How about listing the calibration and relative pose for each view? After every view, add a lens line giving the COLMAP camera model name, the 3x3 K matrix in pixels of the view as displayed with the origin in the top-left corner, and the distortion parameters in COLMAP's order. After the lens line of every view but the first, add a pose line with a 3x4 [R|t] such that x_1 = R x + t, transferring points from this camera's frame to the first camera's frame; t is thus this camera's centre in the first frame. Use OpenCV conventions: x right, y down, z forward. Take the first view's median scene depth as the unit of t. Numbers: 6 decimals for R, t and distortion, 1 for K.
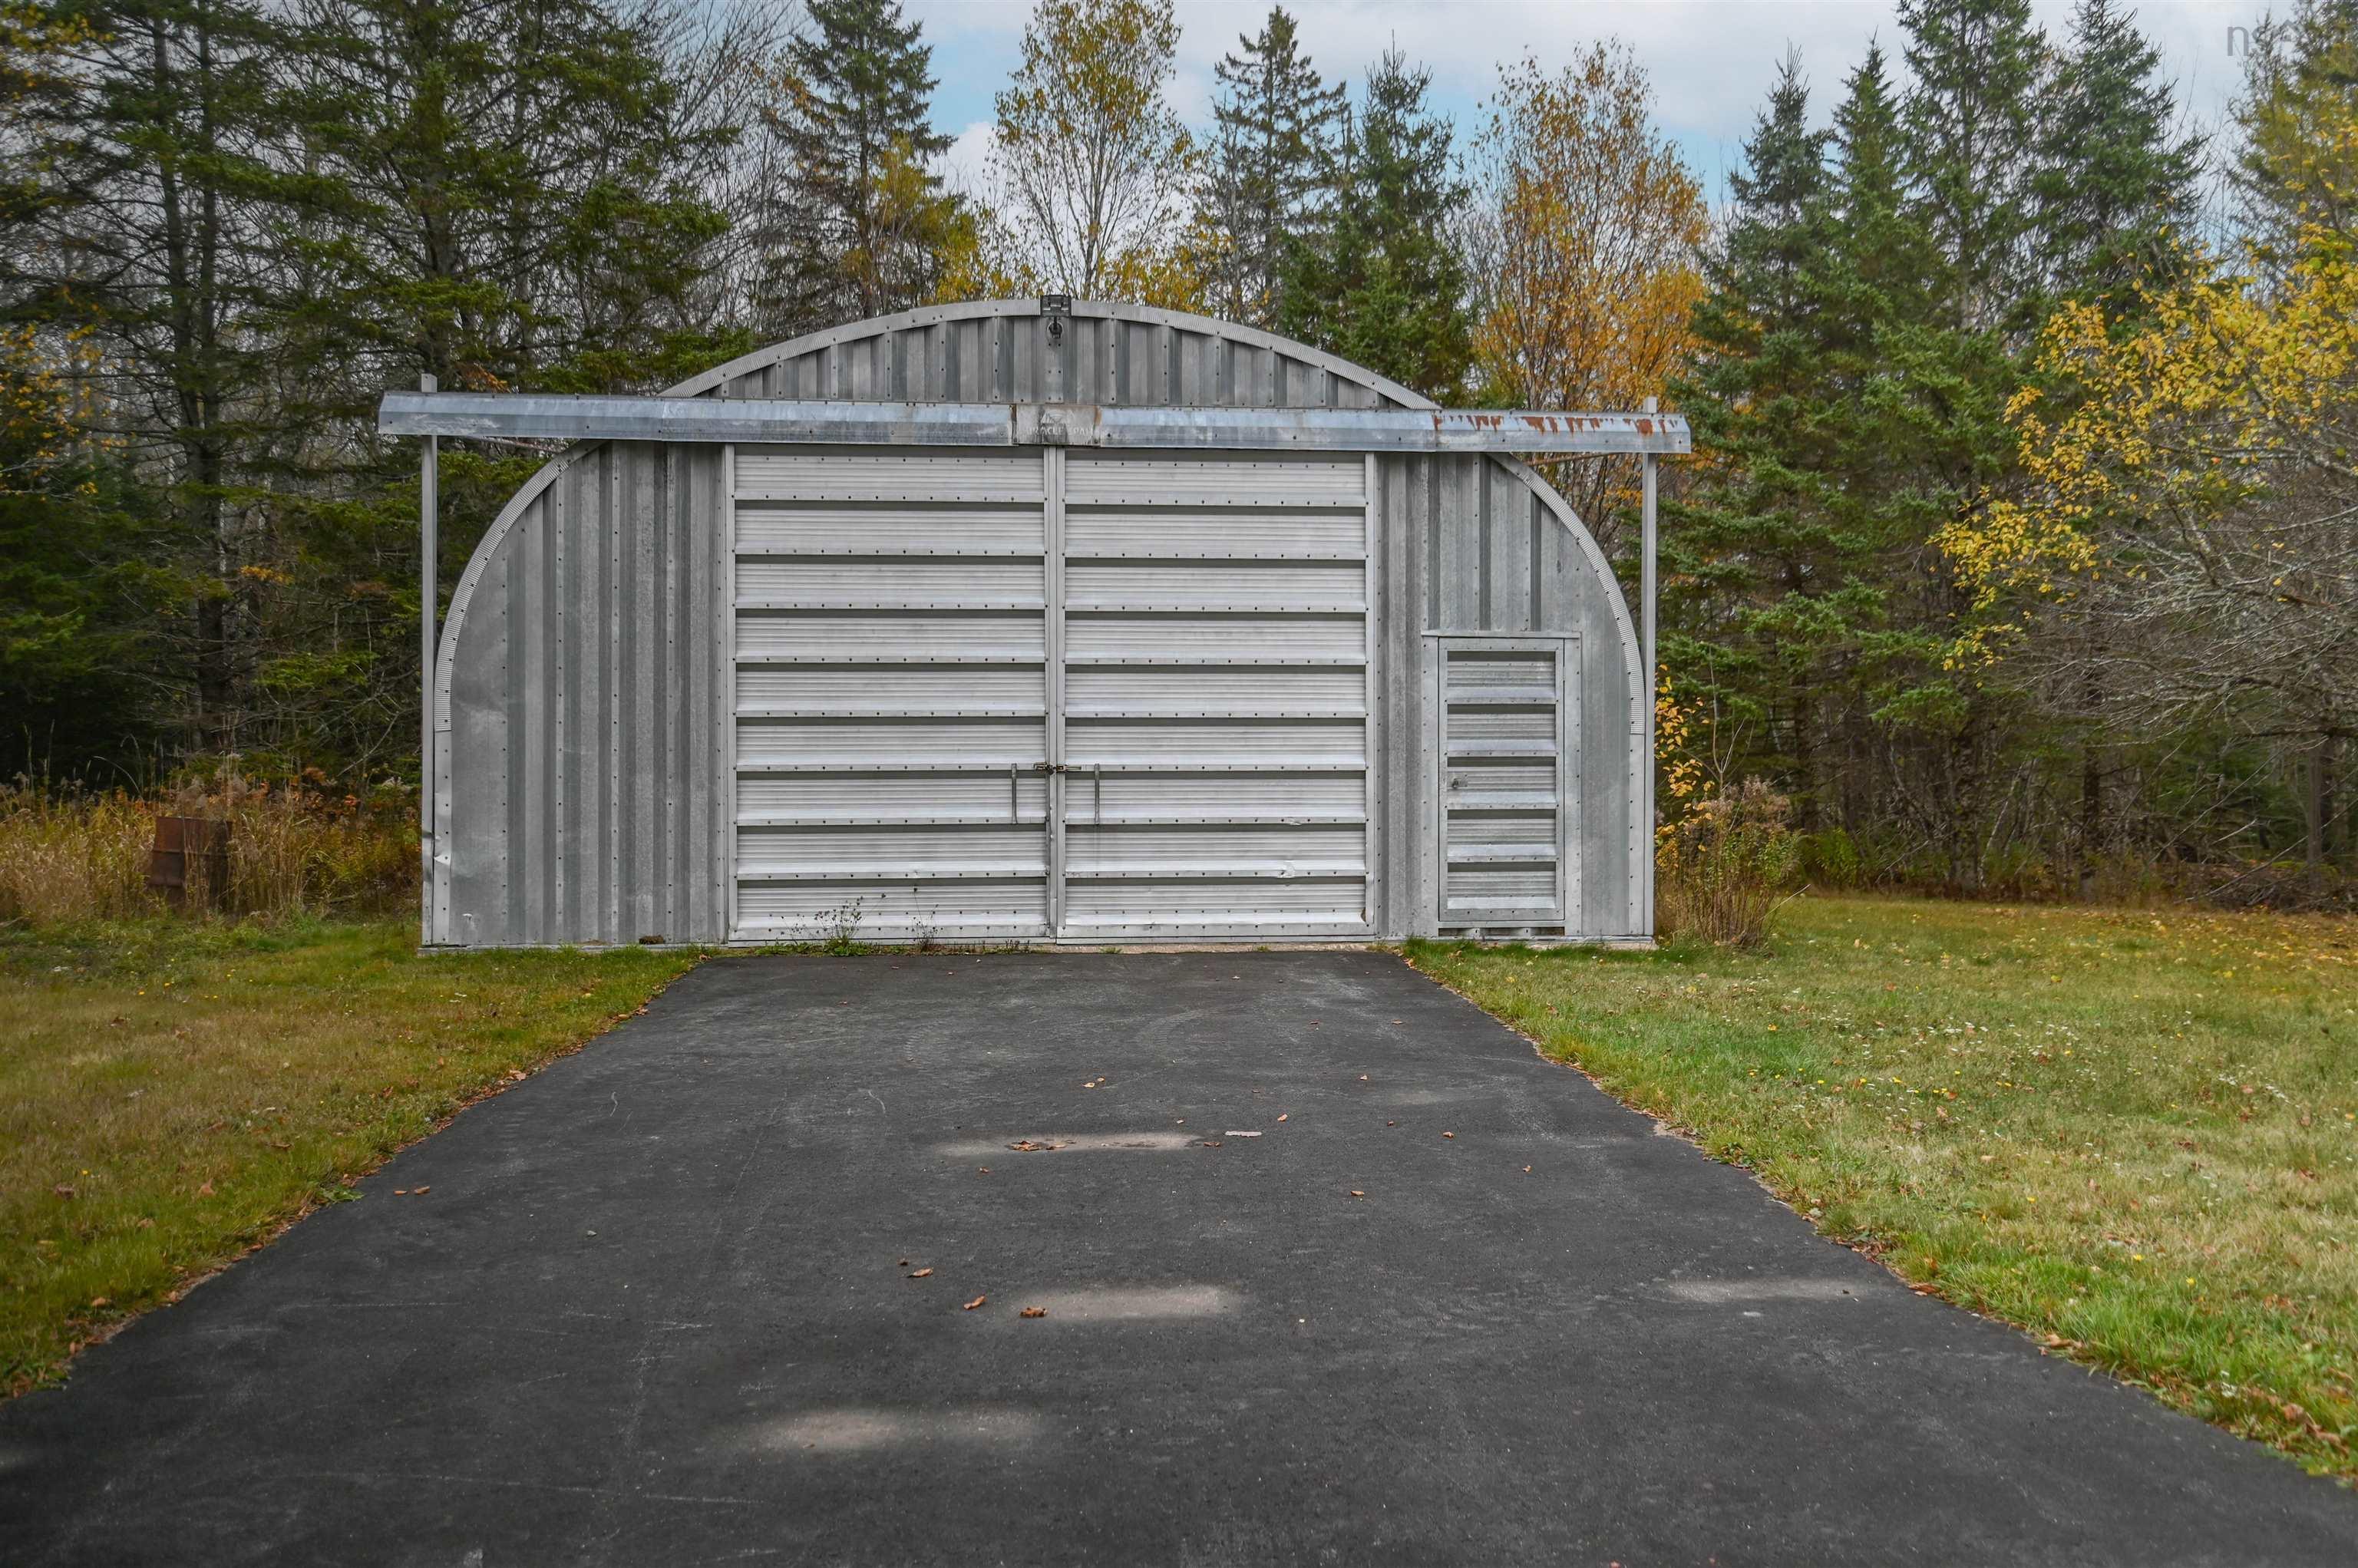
lens RADIAL K [[2066.1, 0, 1170.9], [0, 2066.1, 794.4], [0, 0, 1]] dist [0.040577, 0.001810]
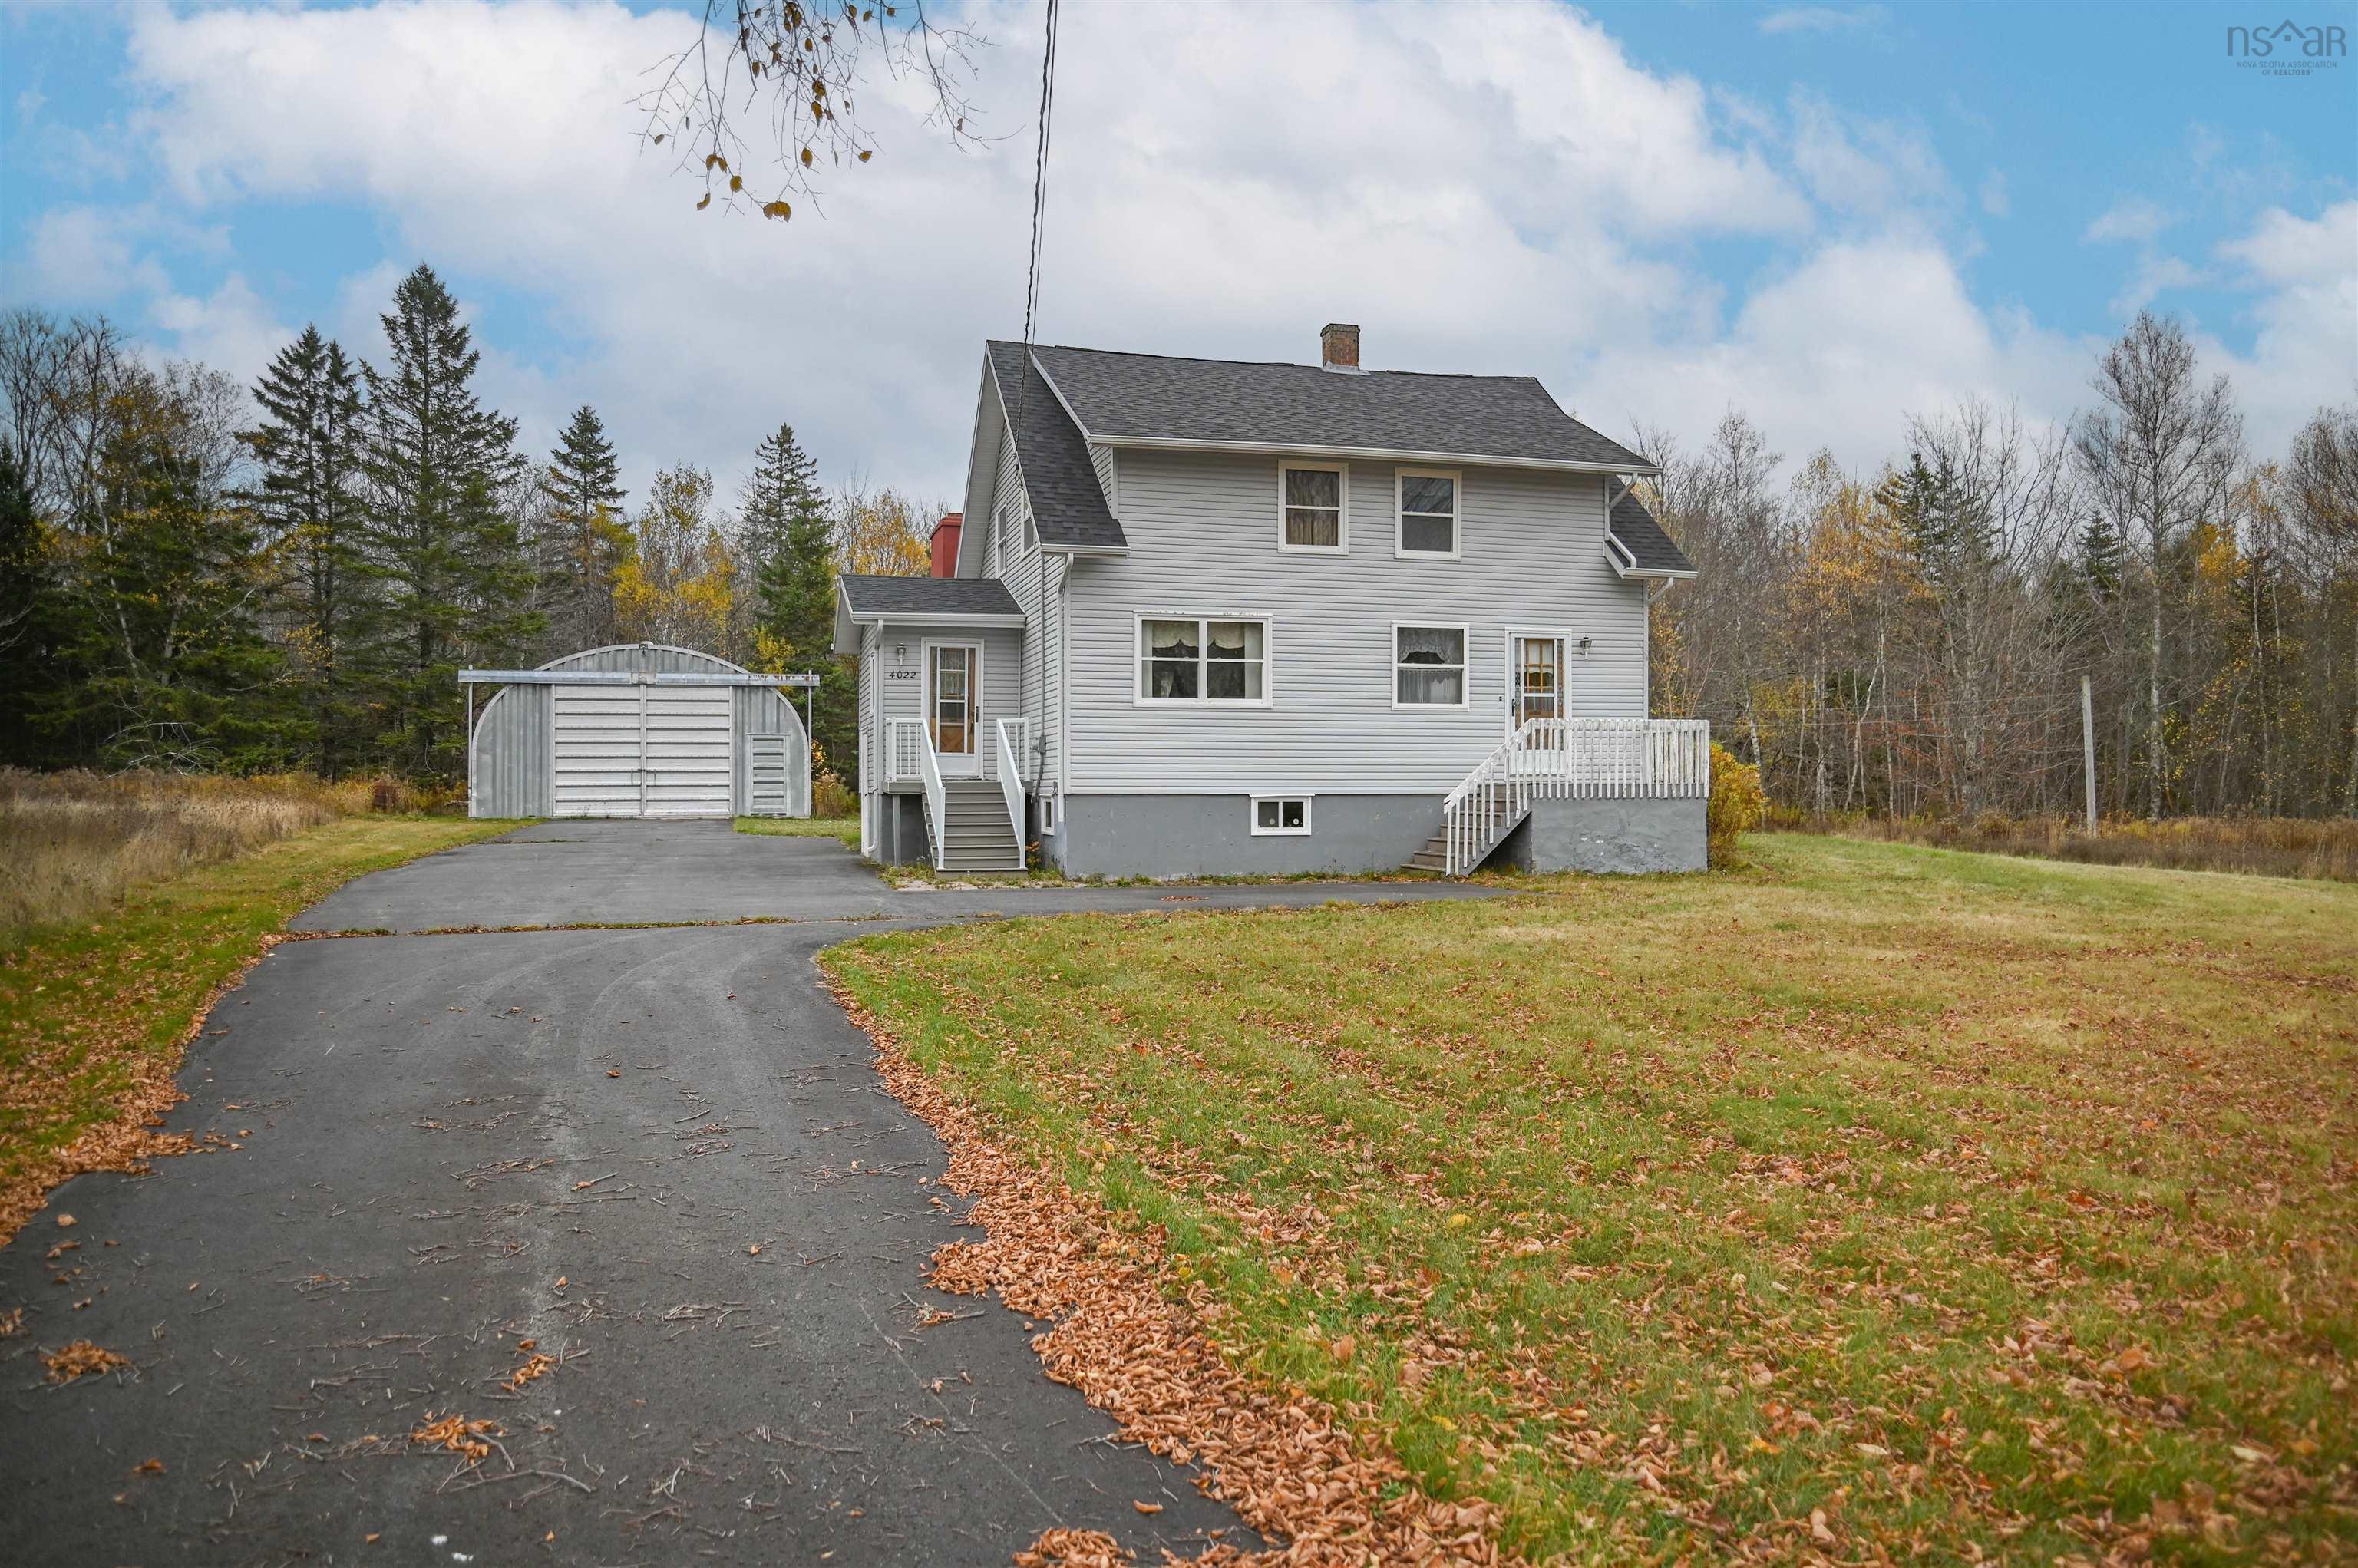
lens RADIAL K [[1651.3, 0, 1155.7], [0, 1651.3, 786.7], [0, 0, 1]] dist [-0.054073, 0.007960]
pose [[0.981191, -0.001866, 0.193032, 0.274401], [0.004269, 0.999918, -0.012033, 0.056080], [-0.192994, 0.012630, 0.981119, -2.051487]]
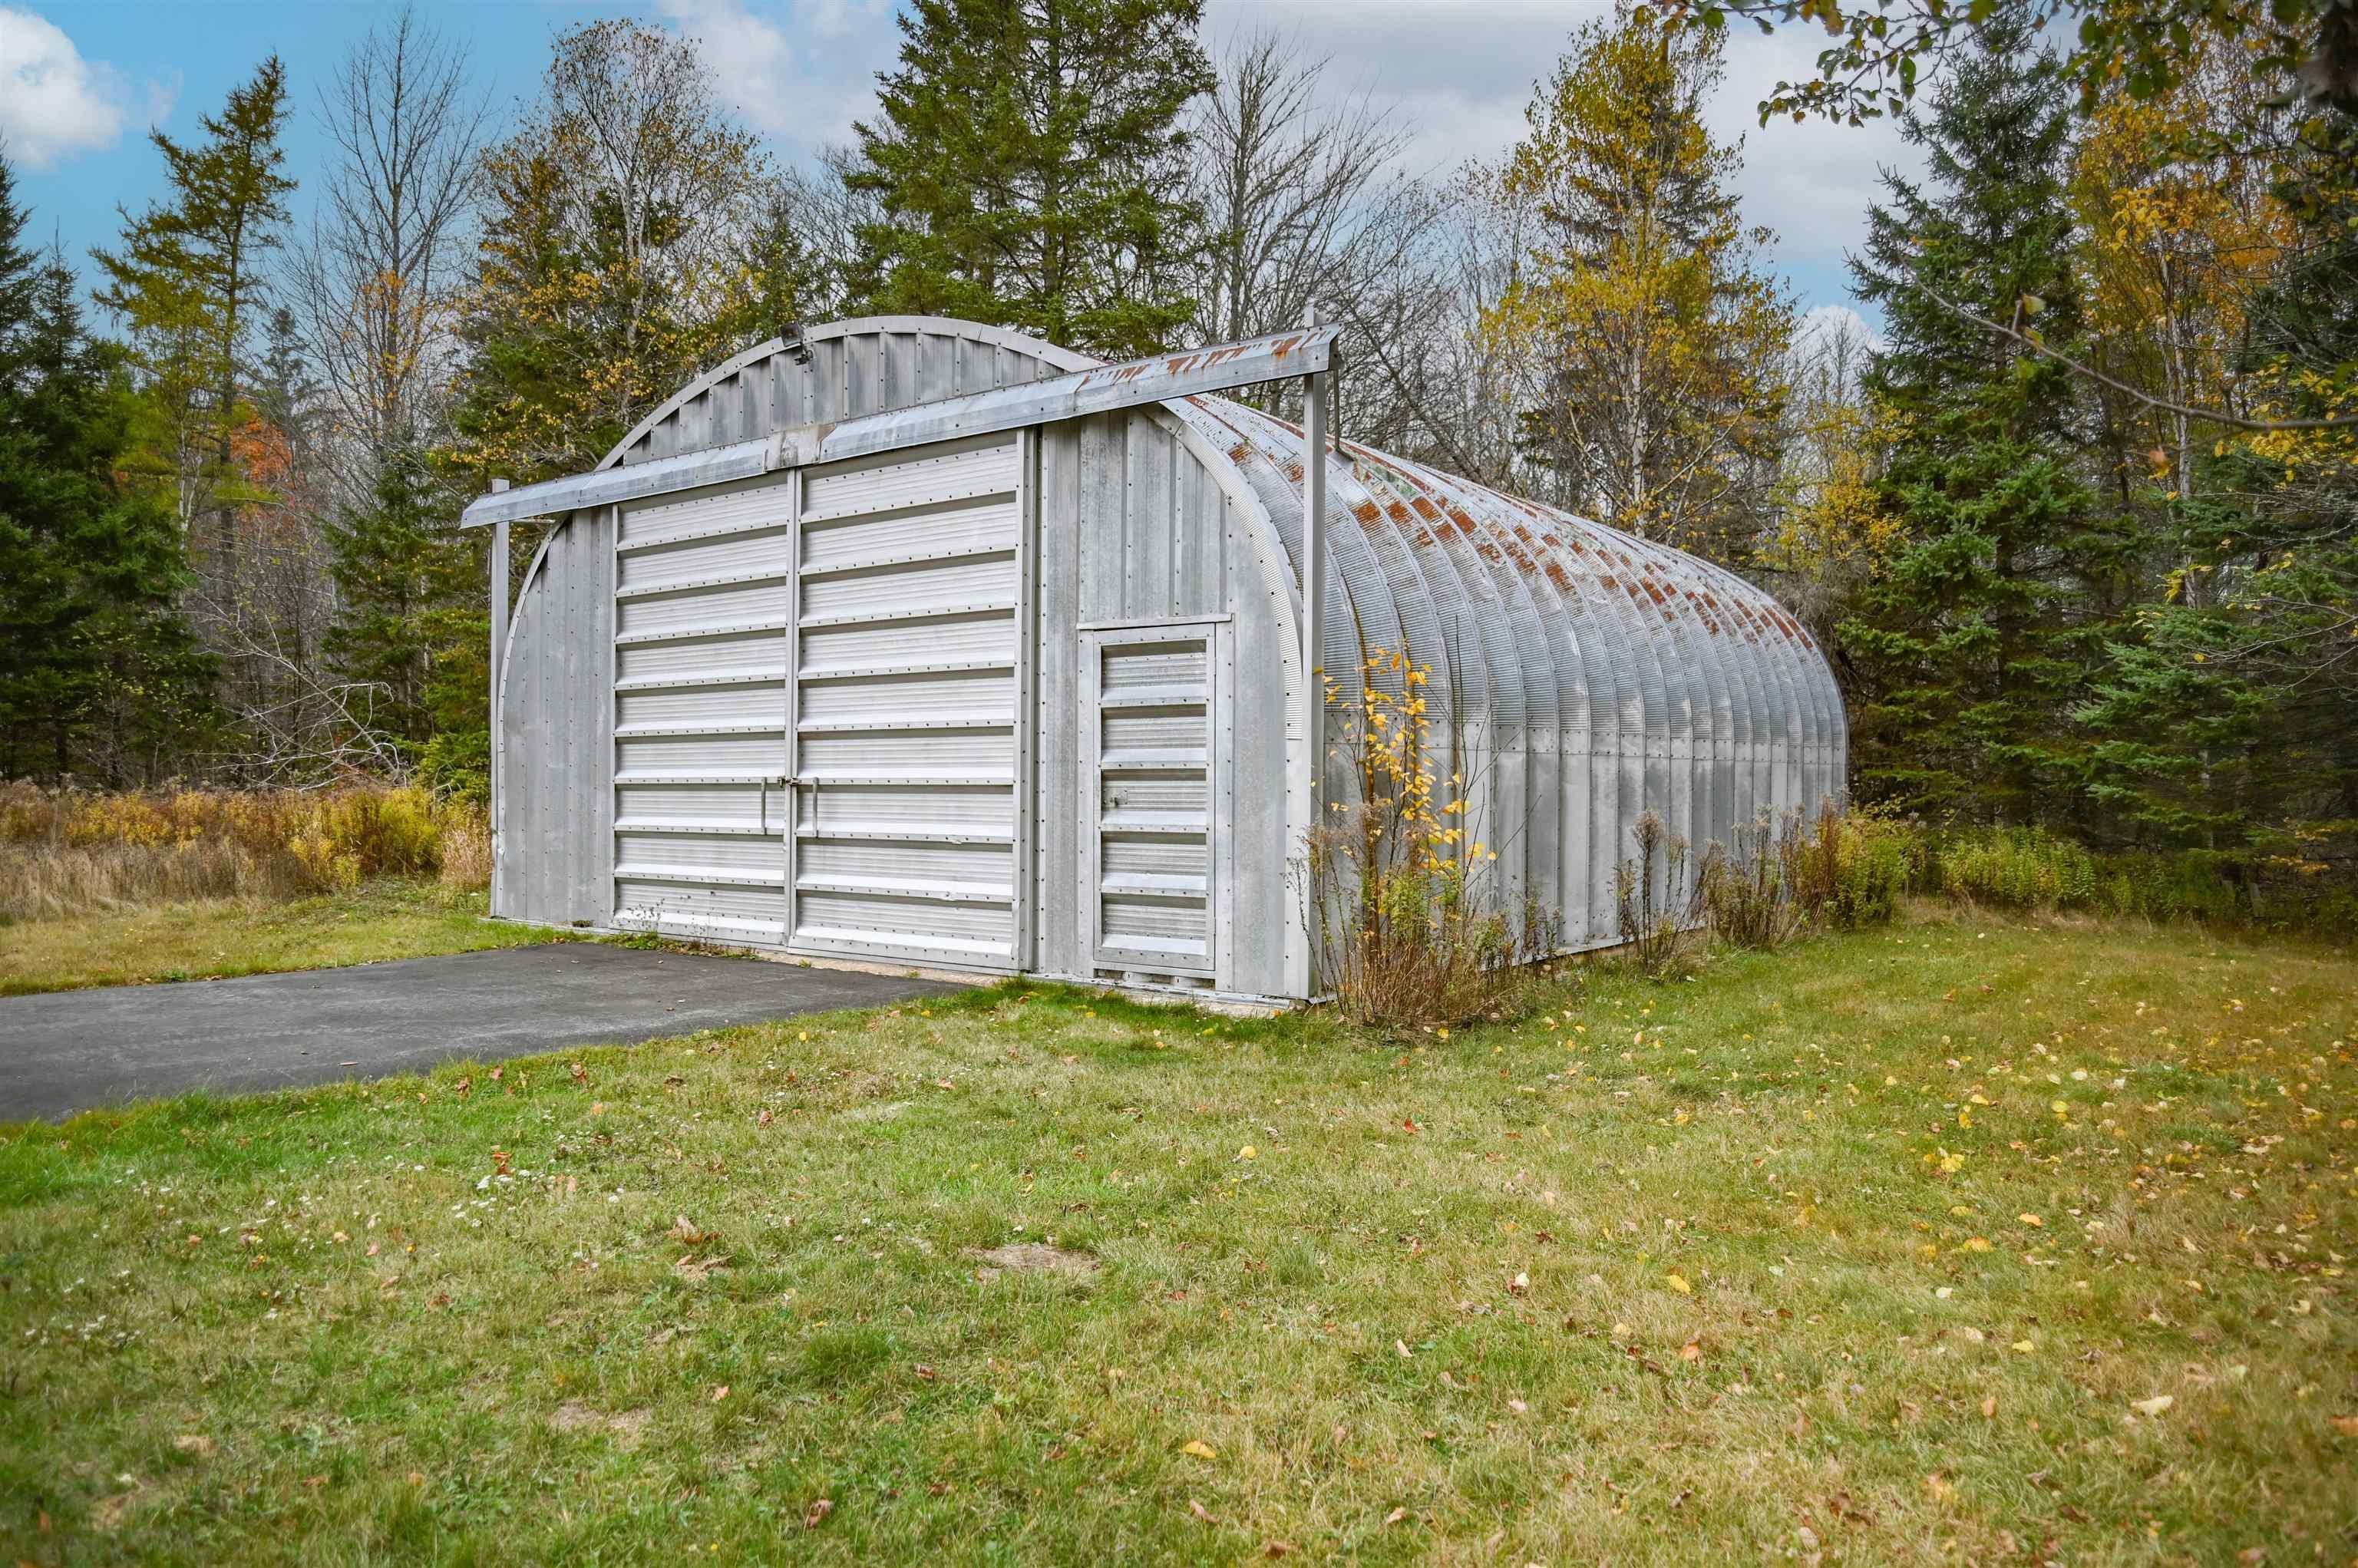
lens RADIAL K [[1651.3, 0, 1172.0], [0, 1651.3, 789.4], [0, 0, 1]] dist [-0.054073, 0.007960]
pose [[0.727685, 0.003276, -0.685903, 0.629807], [-0.022255, 0.999575, -0.018837, 0.002667], [0.685550, 0.028972, 0.727449, 0.527186]]
